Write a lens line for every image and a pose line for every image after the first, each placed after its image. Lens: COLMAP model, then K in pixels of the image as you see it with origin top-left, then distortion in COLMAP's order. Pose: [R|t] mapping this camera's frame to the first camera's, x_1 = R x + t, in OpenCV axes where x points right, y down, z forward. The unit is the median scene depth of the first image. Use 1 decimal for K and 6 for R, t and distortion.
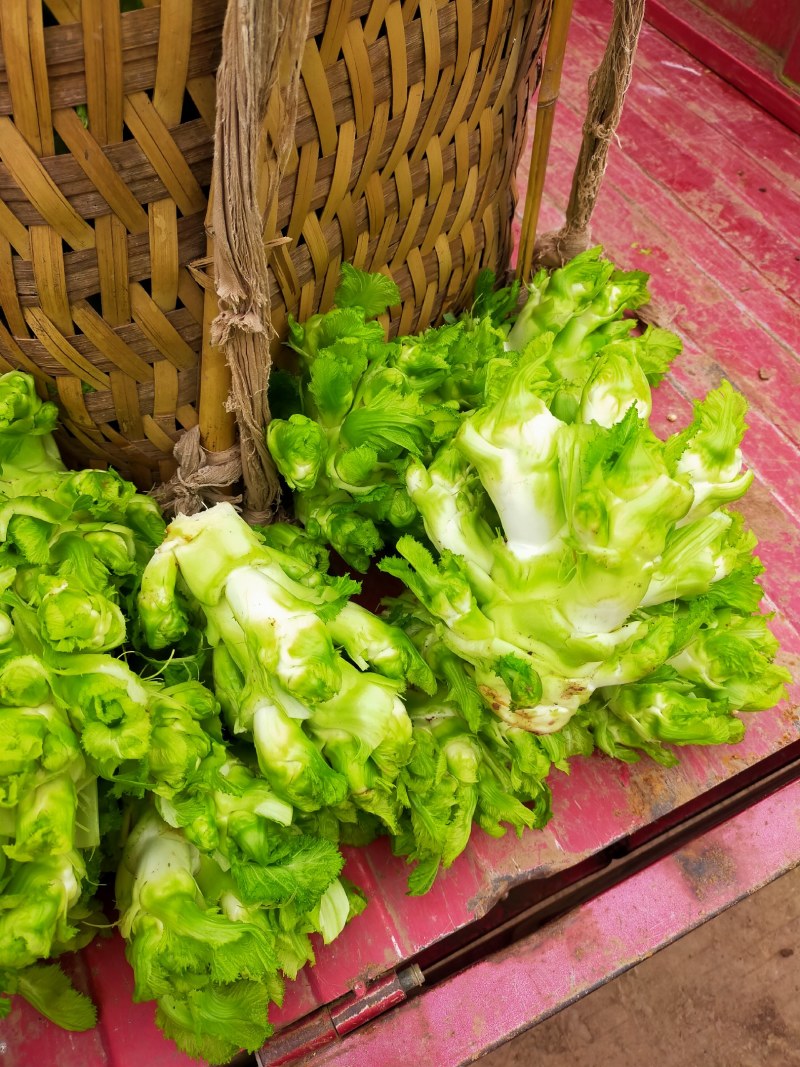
lens RADIAL K [[869.3, 0, 401.8], [0, 869.3, 528.2], [0, 0, 1]] dist [0.070618, -0.047040]
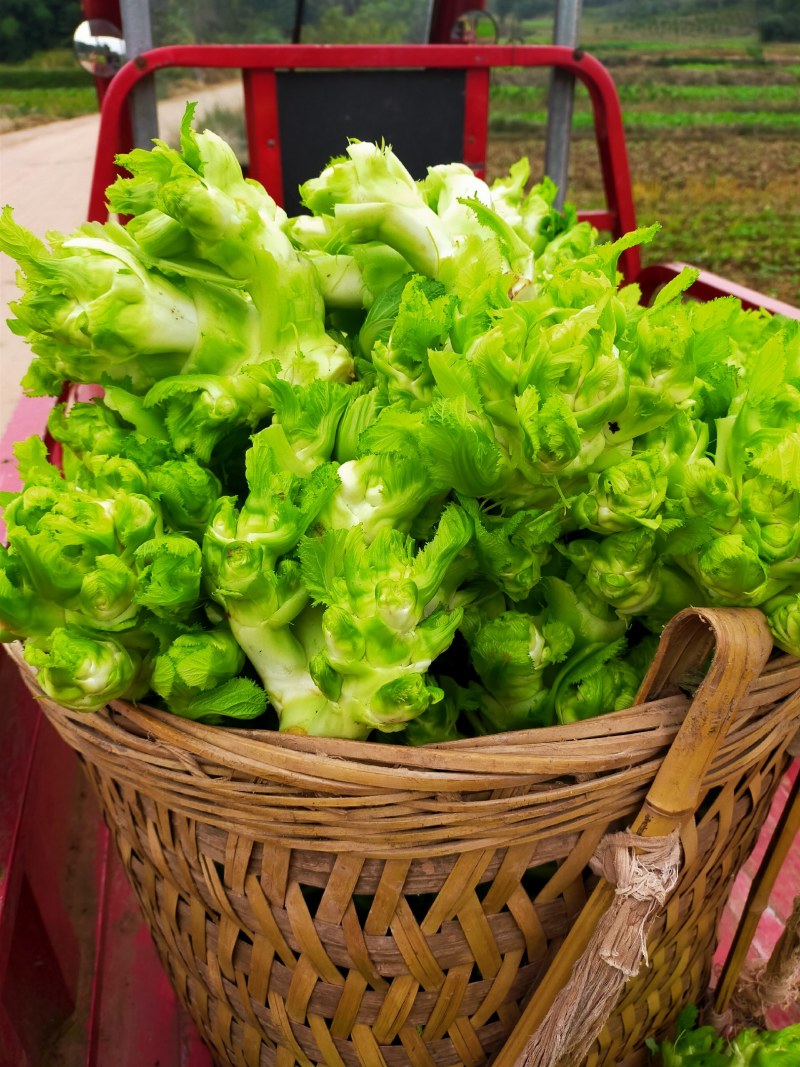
lens RADIAL K [[869.3, 0, 400.5], [0, 869.3, 528.3], [0, 0, 1]] dist [0.070618, -0.047040]
pose [[0.975576, 0.115652, -0.186750, -0.153942], [-0.184669, 0.892190, -0.412182, -0.401225], [0.118947, 0.436602, 0.891757, -0.376254]]
